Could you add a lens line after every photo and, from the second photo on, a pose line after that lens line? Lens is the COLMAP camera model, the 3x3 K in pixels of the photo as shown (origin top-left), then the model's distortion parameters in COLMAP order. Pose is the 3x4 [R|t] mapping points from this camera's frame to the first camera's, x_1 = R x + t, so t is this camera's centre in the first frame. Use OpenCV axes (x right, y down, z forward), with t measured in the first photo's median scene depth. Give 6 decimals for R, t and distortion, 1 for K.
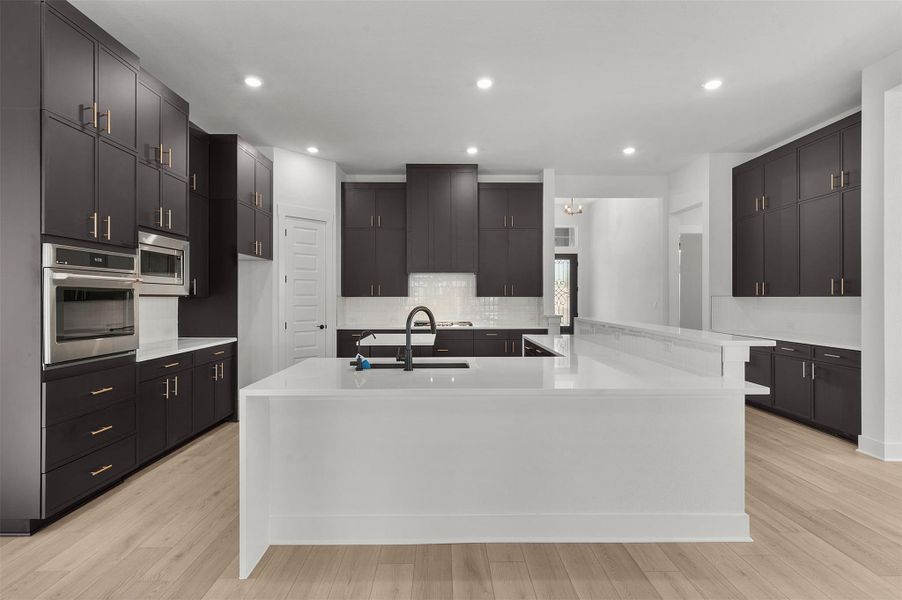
lens RADIAL K [[437.5, 0, 446.3], [0, 437.5, 298.4], [0, 0, 1]] dist [-0.001985, 0.001549]
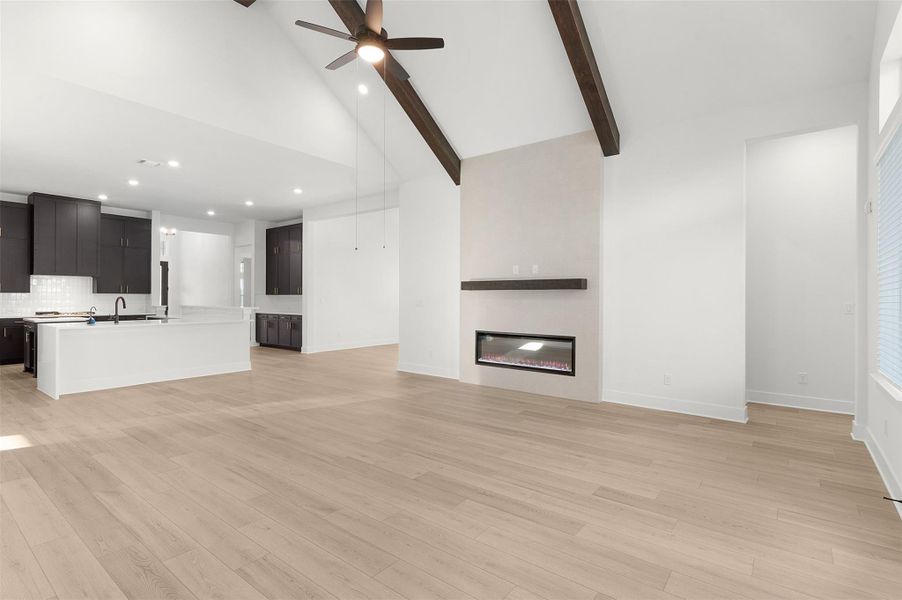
lens RADIAL K [[437.5, 0, 445.3], [0, 437.5, 297.1], [0, 0, 1]] dist [-0.001985, 0.001549]
pose [[0.623557, 0.004536, 0.781765, -0.346608], [-0.004312, 0.999988, -0.002363, 0.006898], [-0.781766, -0.001898, 0.623569, -0.788965]]
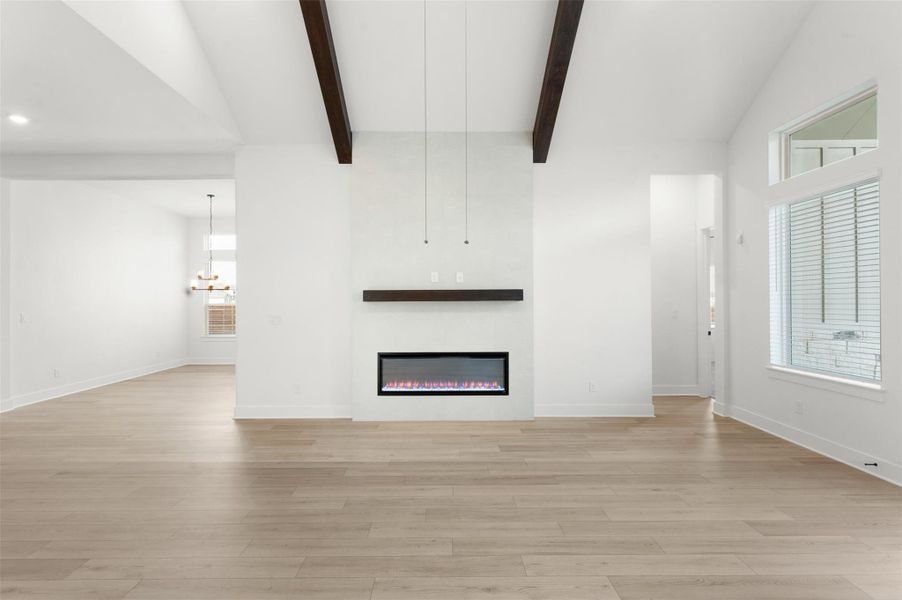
lens RADIAL K [[437.5, 0, 444.8], [0, 437.5, 298.9], [0, 0, 1]] dist [-0.001985, 0.001549]
pose [[0.010361, 0.009435, 0.999902, -0.308244], [0.007094, 0.999930, -0.009508, -0.007838], [-0.999921, 0.007192, 0.010293, -0.344202]]
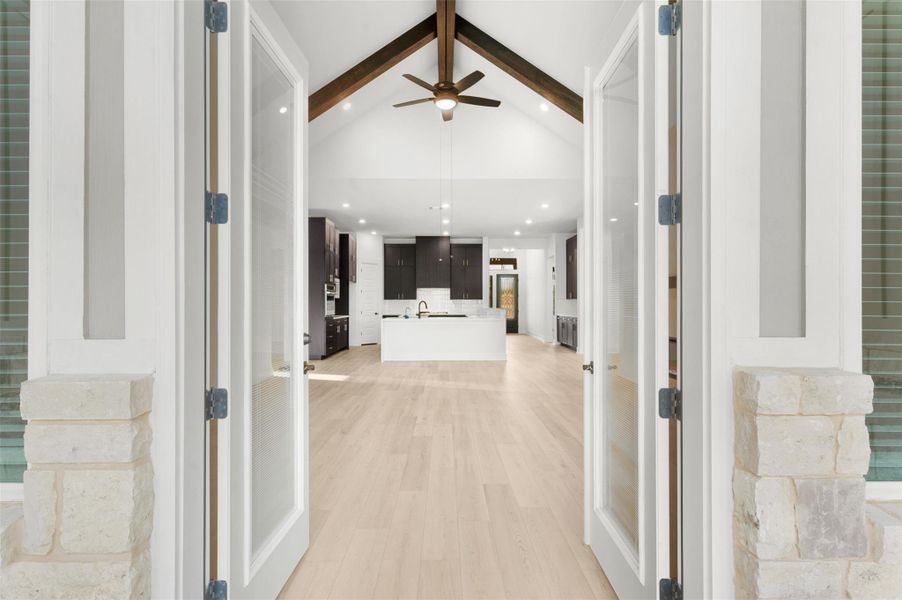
lens RADIAL K [[437.5, 0, 448.6], [0, 437.5, 303.6], [0, 0, 1]] dist [-0.001985, 0.001549]
pose [[0.999986, 0.001102, 0.005261, 0.054540], [-0.001101, 0.999999, -0.000303, 0.016722], [-0.005261, 0.000298, 0.999986, -1.087009]]
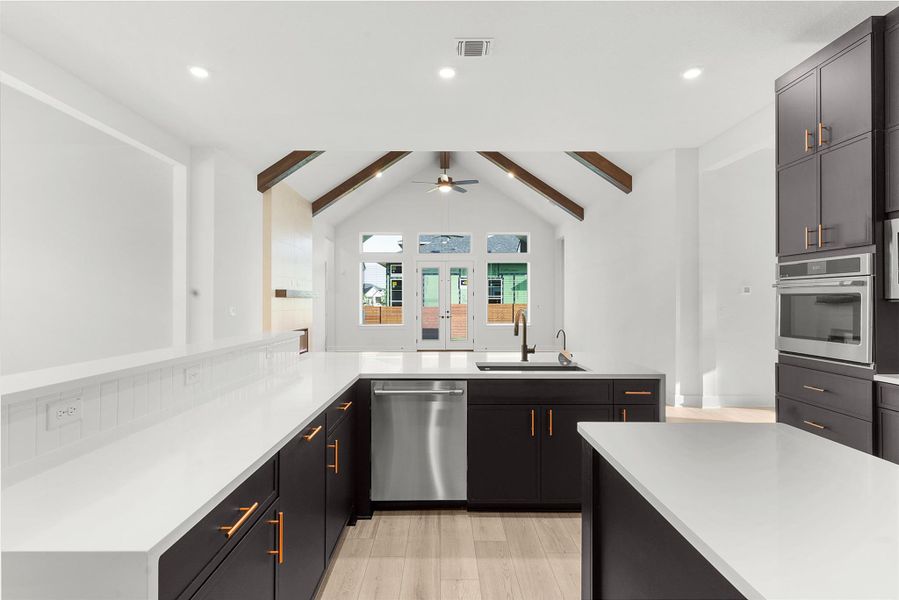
lens RADIAL K [[436.1, 0, 443.2], [0, 436.1, 300.6], [0, 0, 1]] dist [-0.001985, 0.001549]
pose [[-0.999983, 0.004393, -0.003864, 0.064810], [0.004387, 0.999989, 0.001423, -0.003902], [0.003870, 0.001406, -0.999992, 0.913311]]
